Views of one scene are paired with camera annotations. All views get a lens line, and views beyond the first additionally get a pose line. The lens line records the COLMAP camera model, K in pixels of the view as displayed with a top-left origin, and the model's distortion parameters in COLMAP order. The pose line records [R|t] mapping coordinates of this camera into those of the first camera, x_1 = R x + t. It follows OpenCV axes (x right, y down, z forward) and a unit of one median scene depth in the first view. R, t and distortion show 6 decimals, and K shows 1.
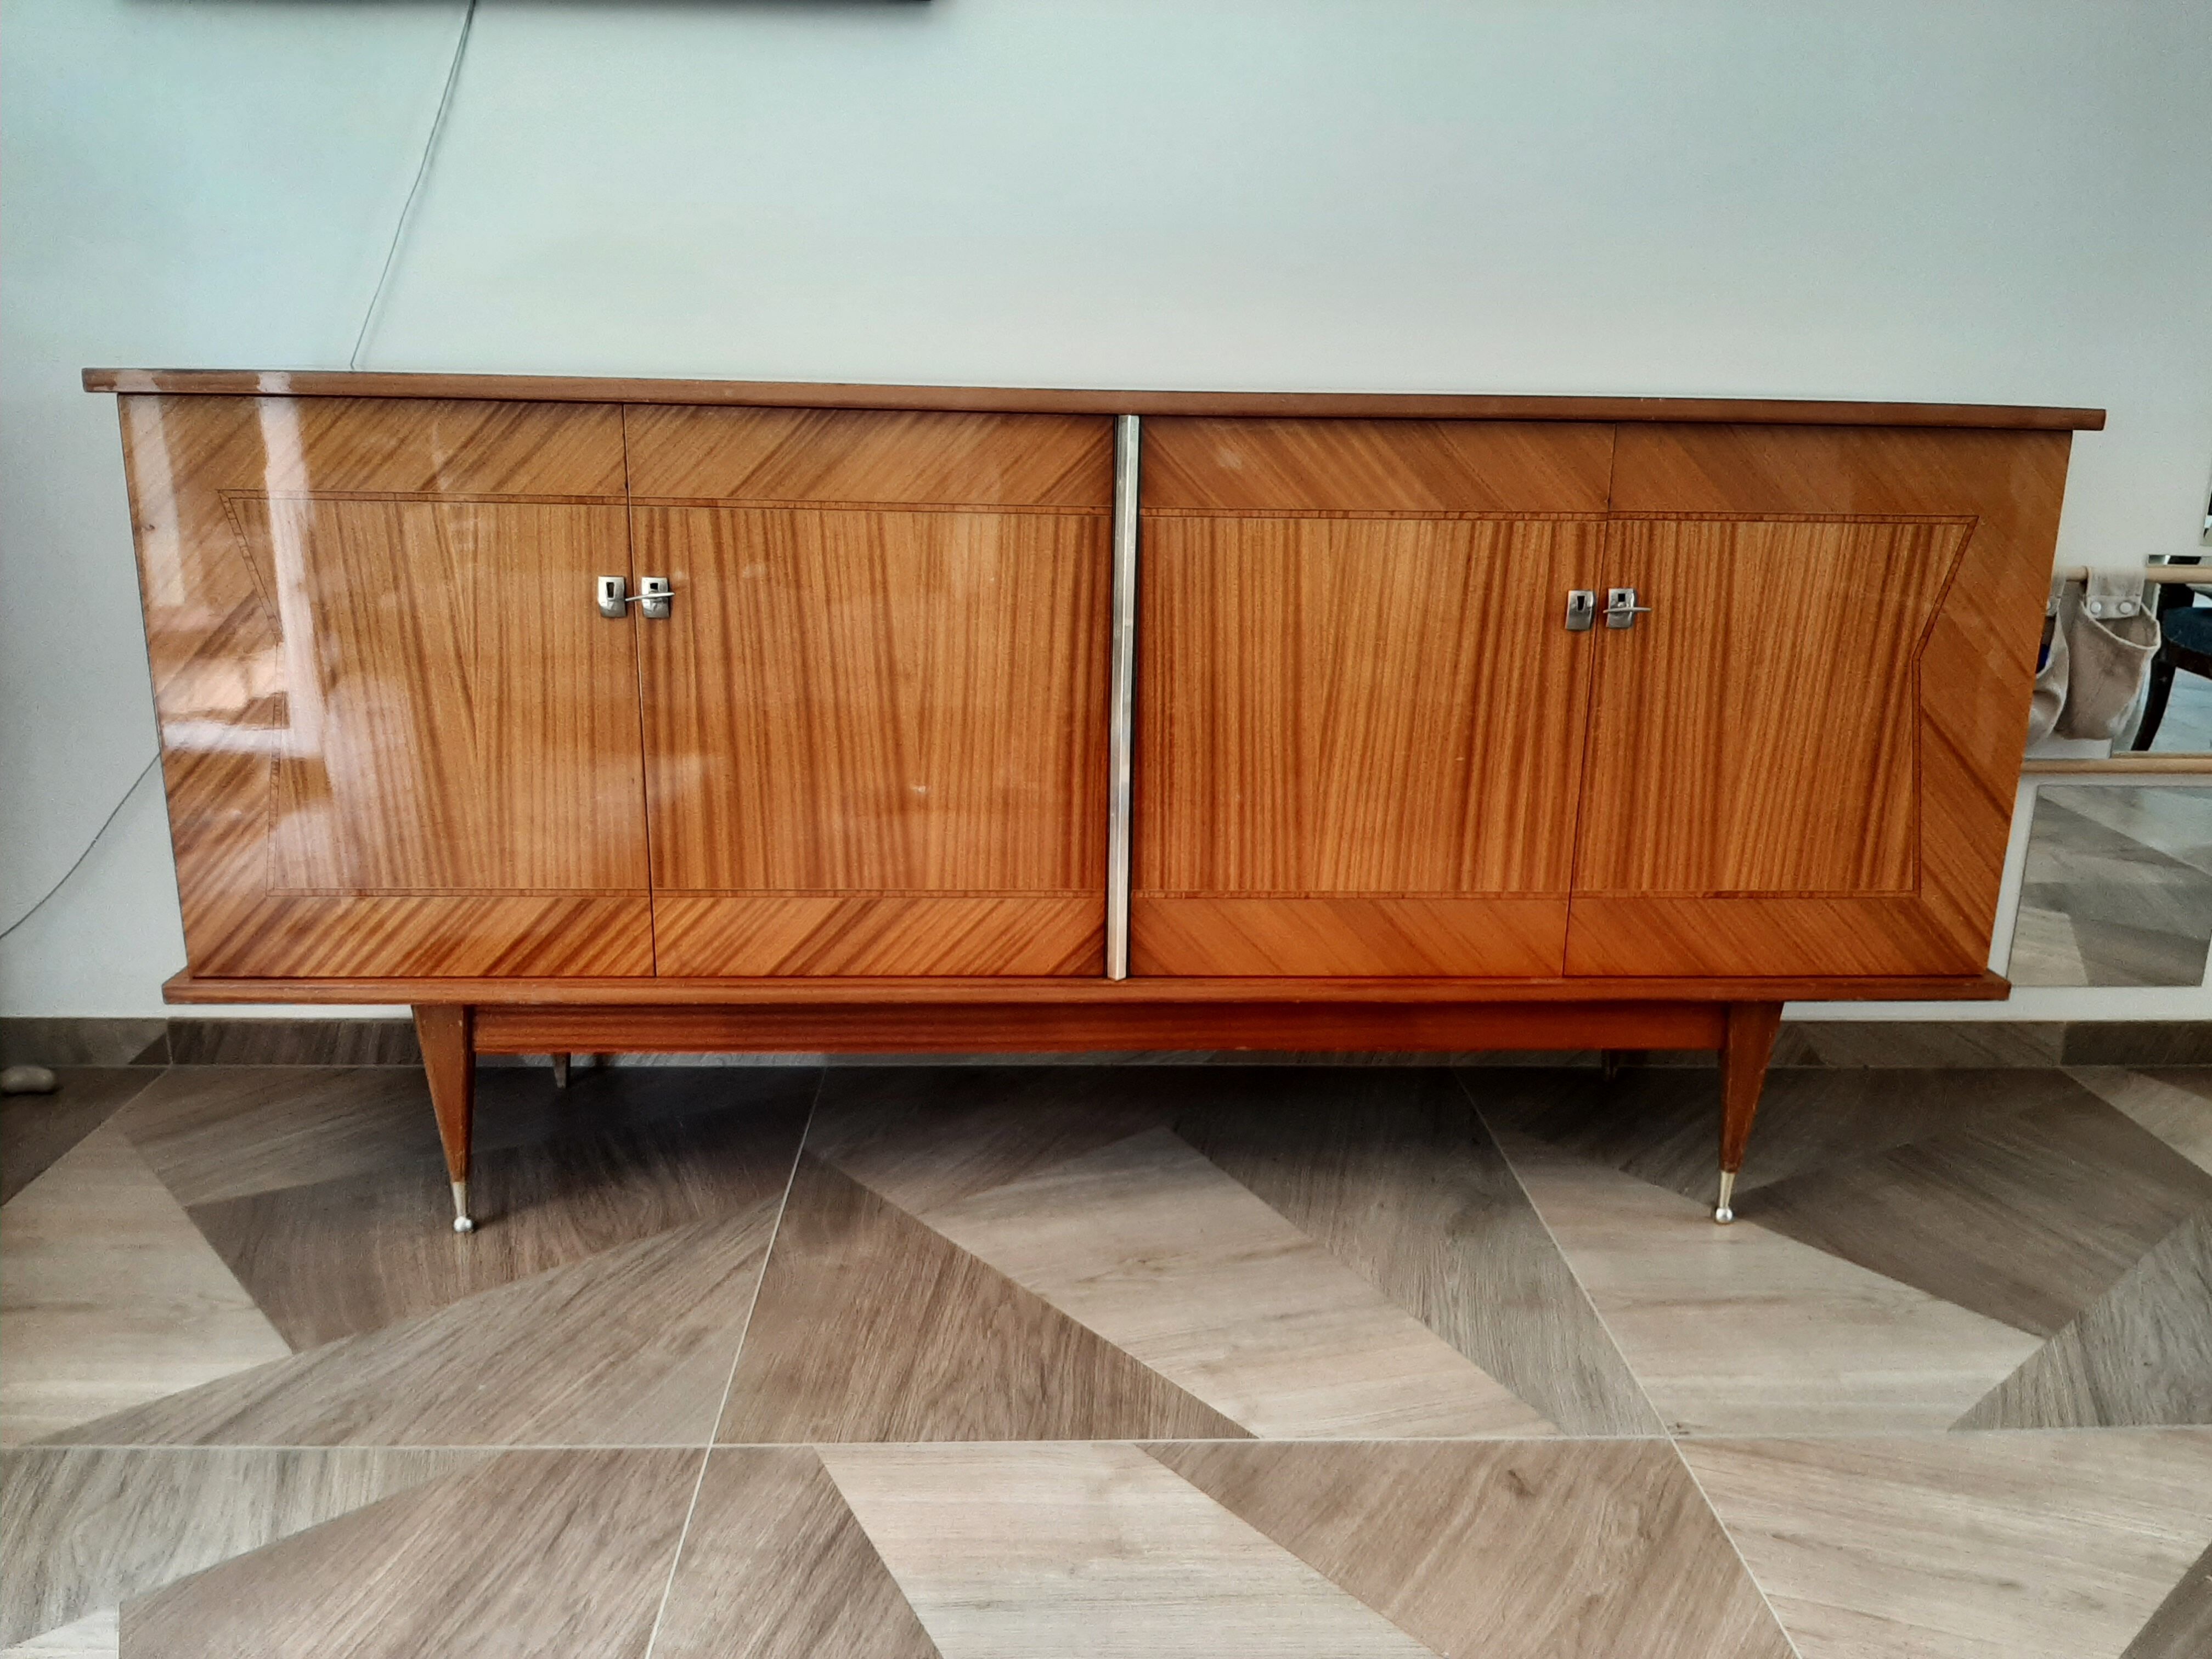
lens RADIAL K [[1728.3, 0, 1113.9], [0, 1728.3, 855.2], [0, 0, 1]] dist [0.054890, -0.128447]
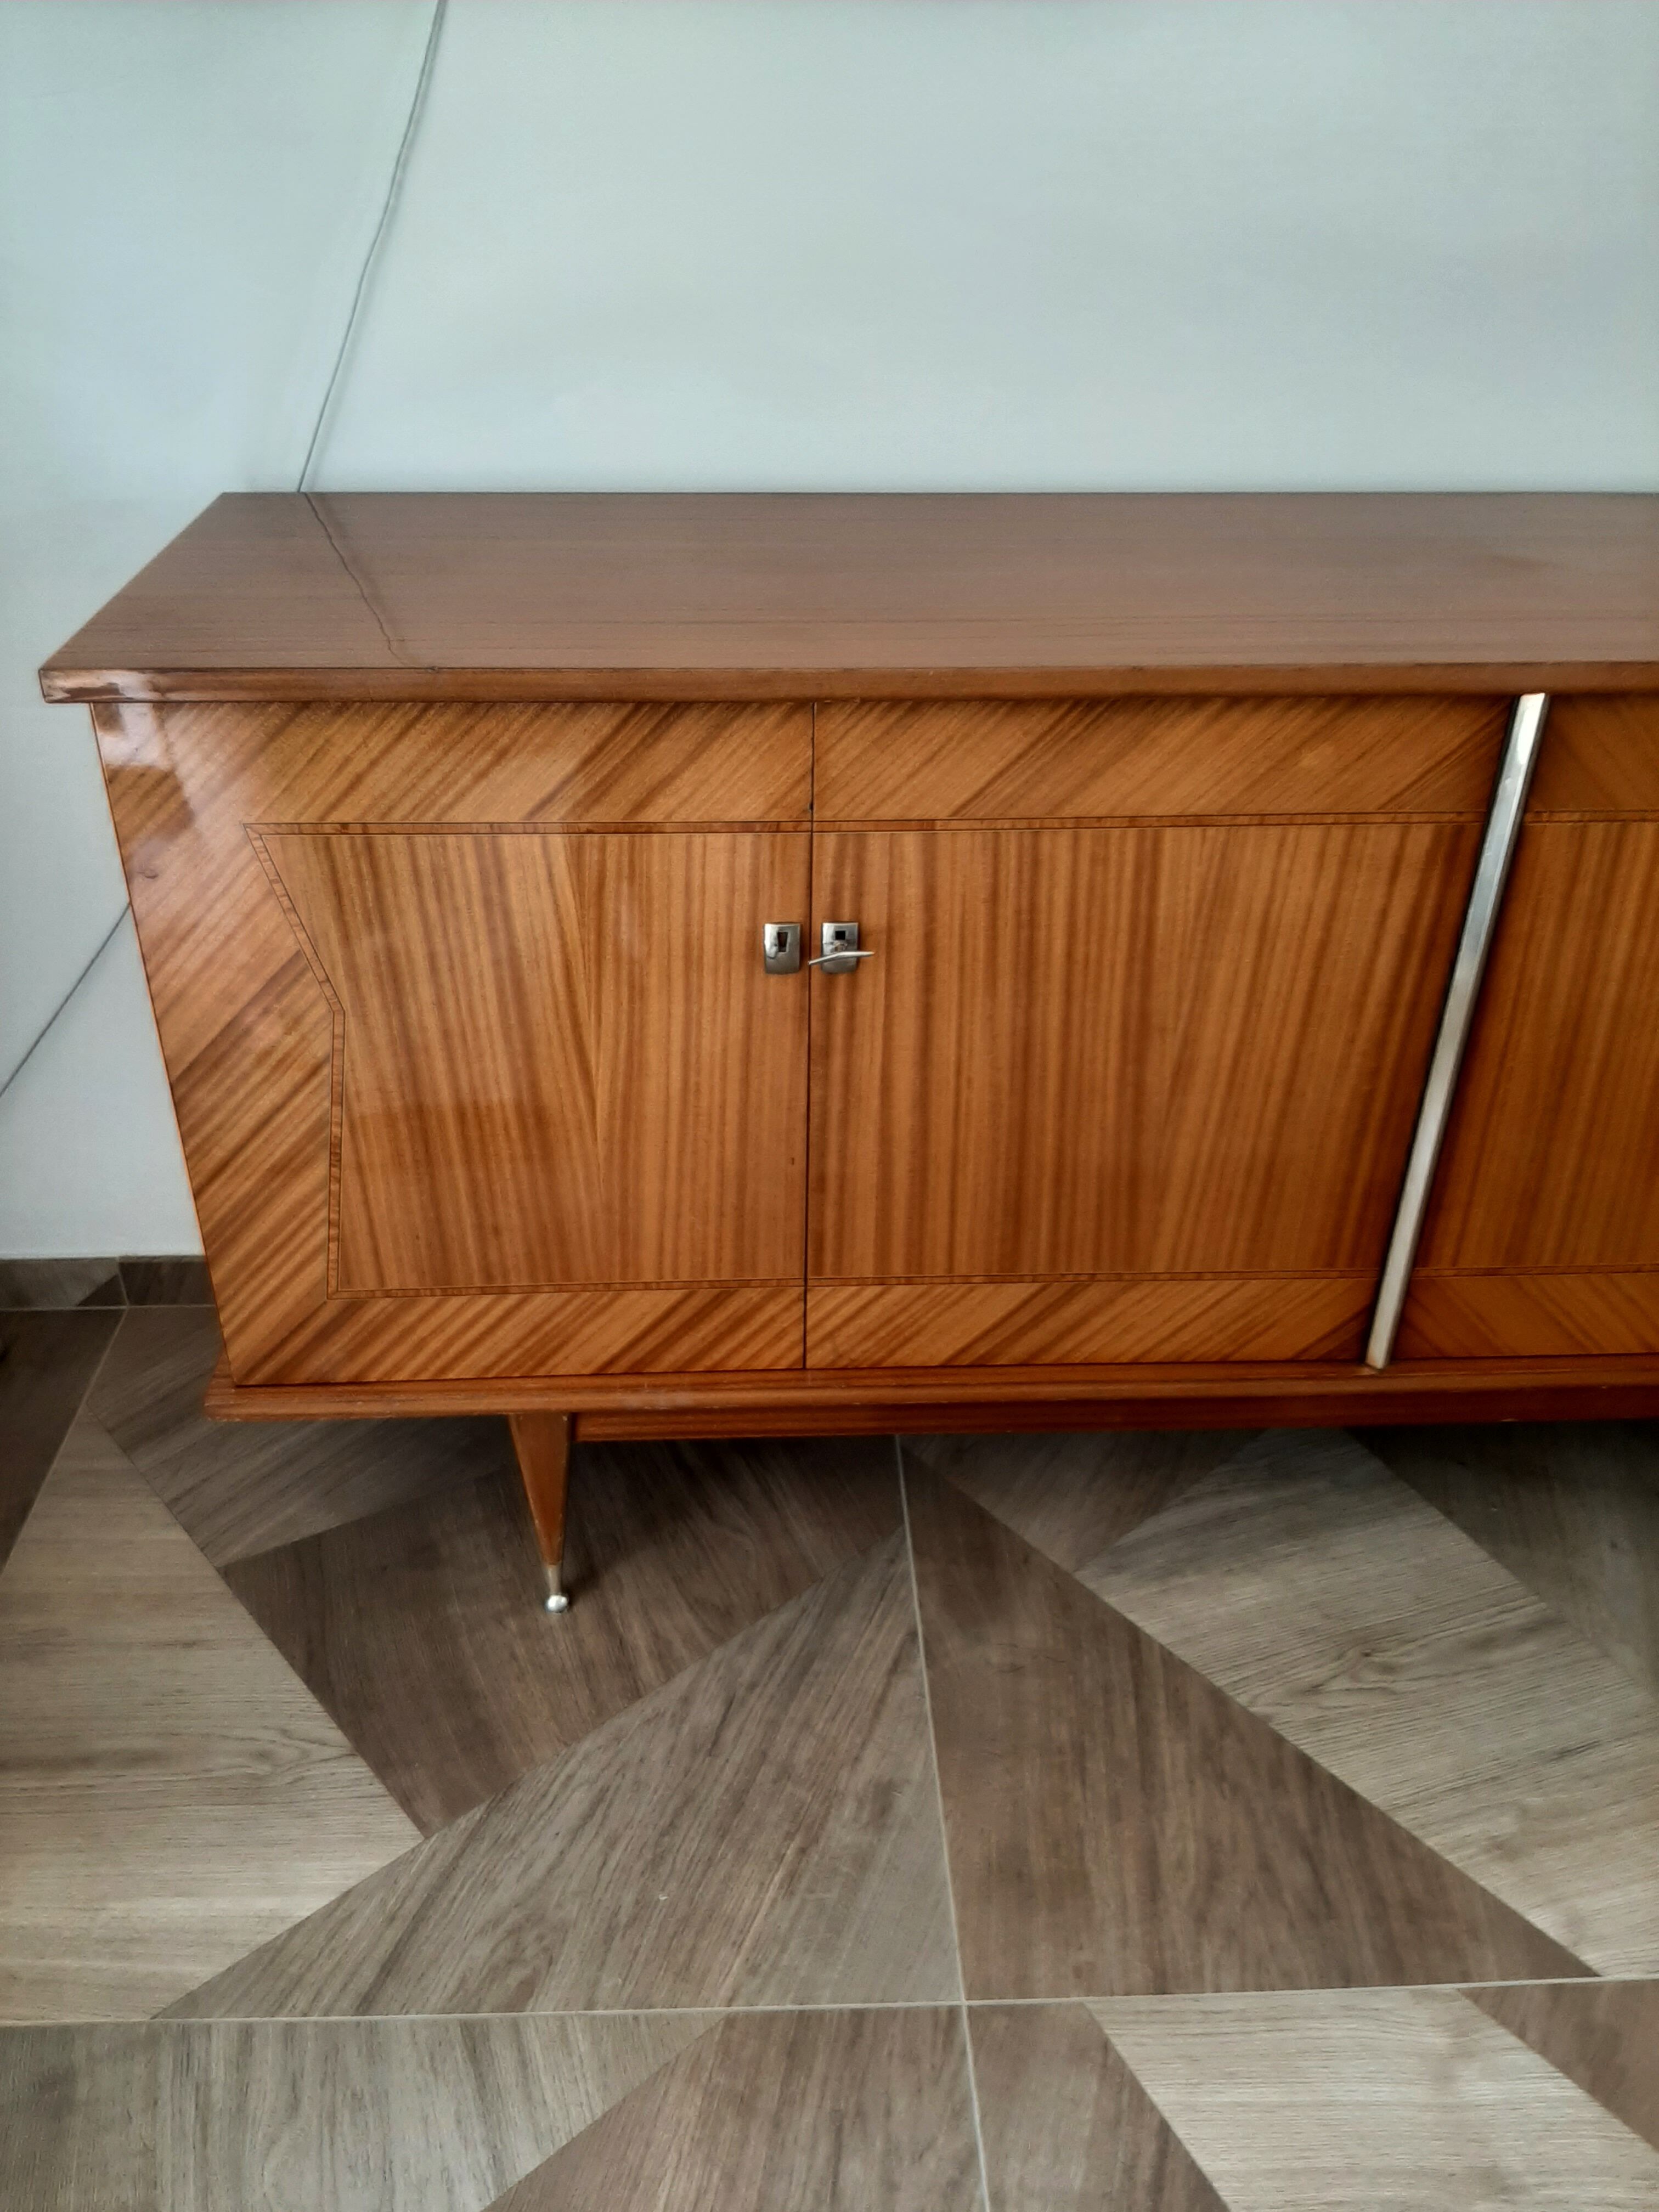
lens RADIAL K [[1728.3, 0, 796.4], [0, 1728.3, 1116.0], [0, 0, 1]] dist [0.054890, -0.128447]
pose [[0.999836, -0.005632, -0.017201, -0.260267], [0.010124, 0.961791, 0.273597, -0.268998], [0.015003, -0.273727, 0.961690, 0.267775]]
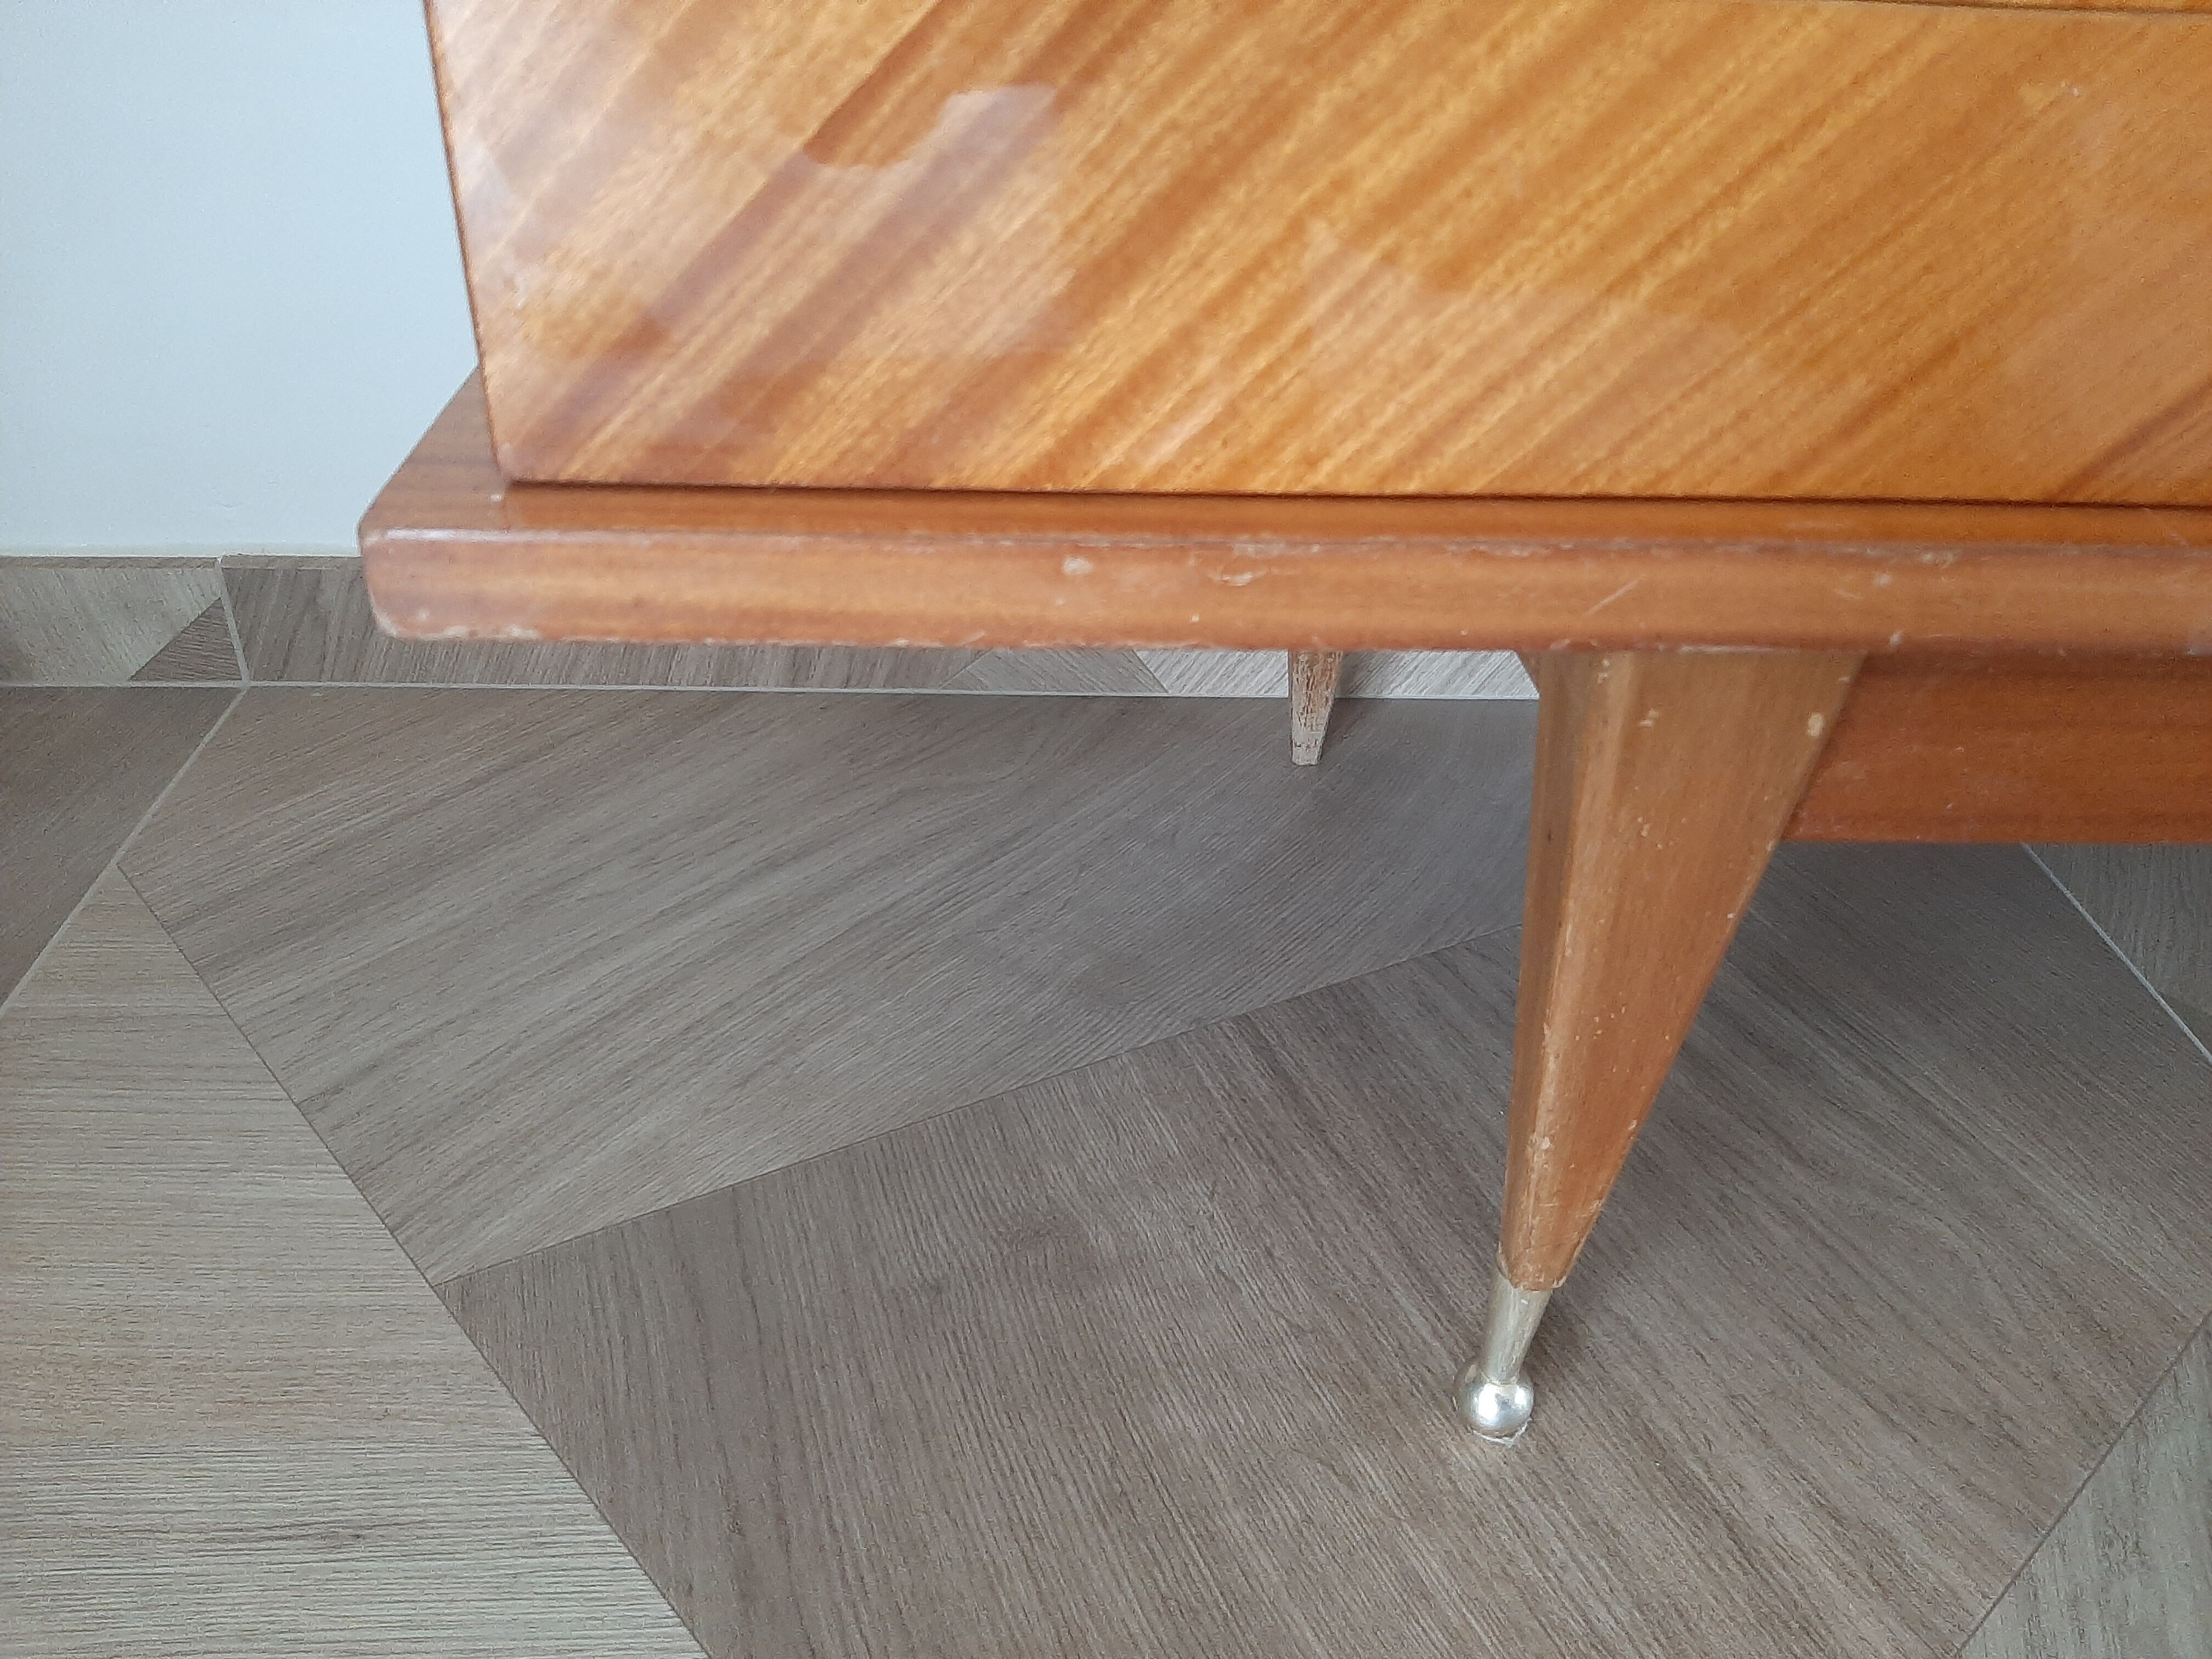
lens RADIAL K [[1728.3, 0, 1126.1], [0, 1728.3, 871.9], [0, 0, 1]] dist [0.054890, -0.128447]
pose [[0.999654, 0.013026, 0.022858, -0.476959], [-0.019437, 0.951192, 0.307987, 0.053087], [-0.017730, -0.308325, 0.951116, 0.827335]]
